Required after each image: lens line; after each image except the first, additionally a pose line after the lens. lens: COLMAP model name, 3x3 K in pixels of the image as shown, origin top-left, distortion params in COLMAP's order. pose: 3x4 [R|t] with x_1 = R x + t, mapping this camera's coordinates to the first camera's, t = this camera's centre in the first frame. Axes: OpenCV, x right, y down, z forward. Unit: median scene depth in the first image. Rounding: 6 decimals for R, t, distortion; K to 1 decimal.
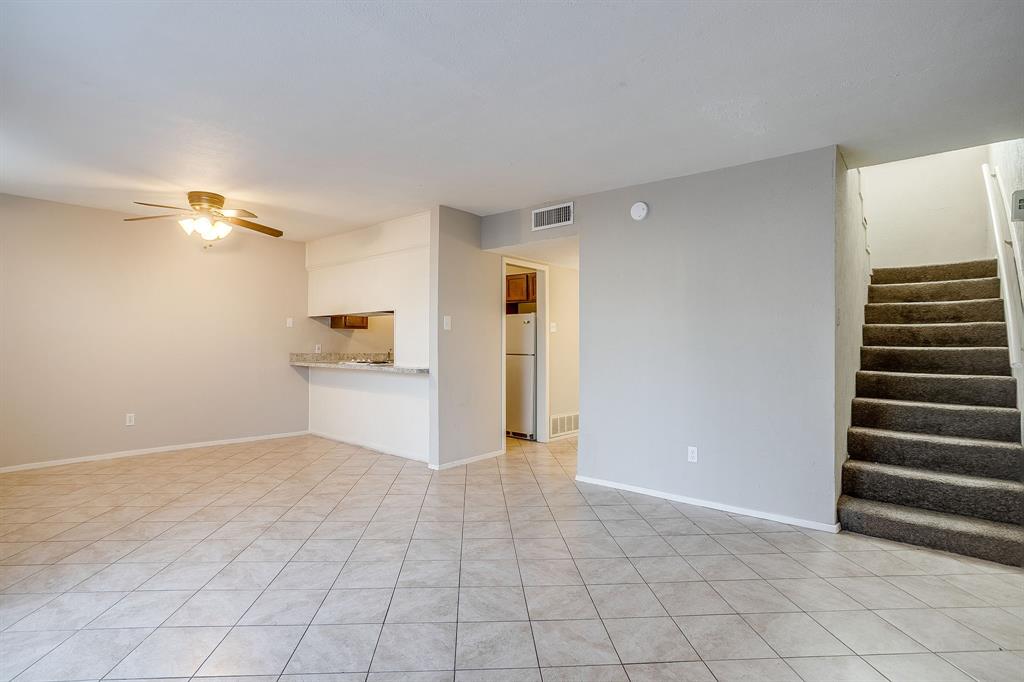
lens RADIAL K [[498.8, 0, 509.3], [0, 498.8, 342.8], [0, 0, 1]] dist [-0.060847, 0.023012]
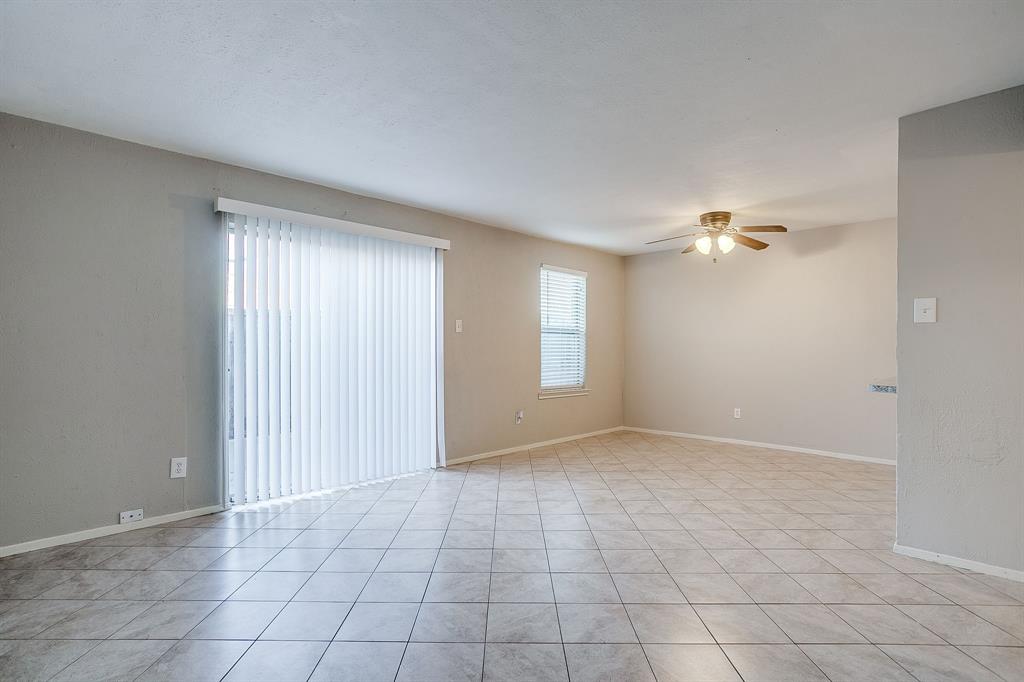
lens RADIAL K [[497.8, 0, 509.5], [0, 497.8, 354.9], [0, 0, 1]] dist [-0.056864, 0.022819]
pose [[-0.074994, 0.001908, -0.997182, 0.617282], [0.004530, 0.999989, 0.001573, 0.012737], [0.997174, -0.004399, -0.075002, 0.715281]]
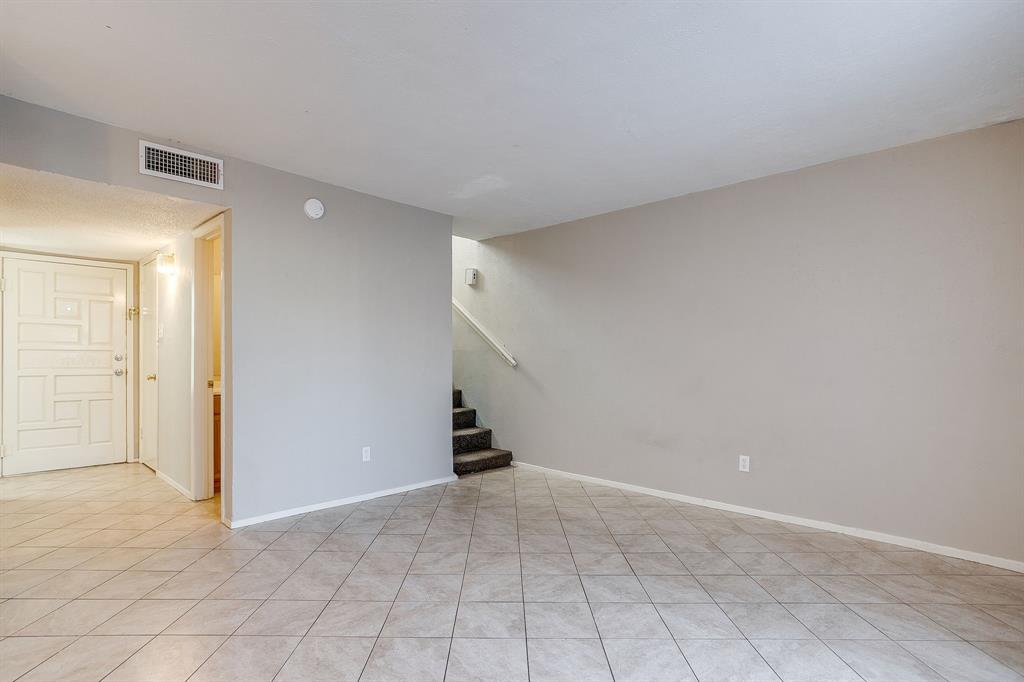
lens RADIAL K [[497.8, 0, 509.5], [0, 497.8, 354.9], [0, 0, 1]] dist [-0.056864, 0.022819]
pose [[0.065156, -0.005446, 0.997860, -0.687609], [-0.011582, 0.999914, 0.006213, -0.001199], [-0.997808, -0.011962, 0.065088, 0.617596]]
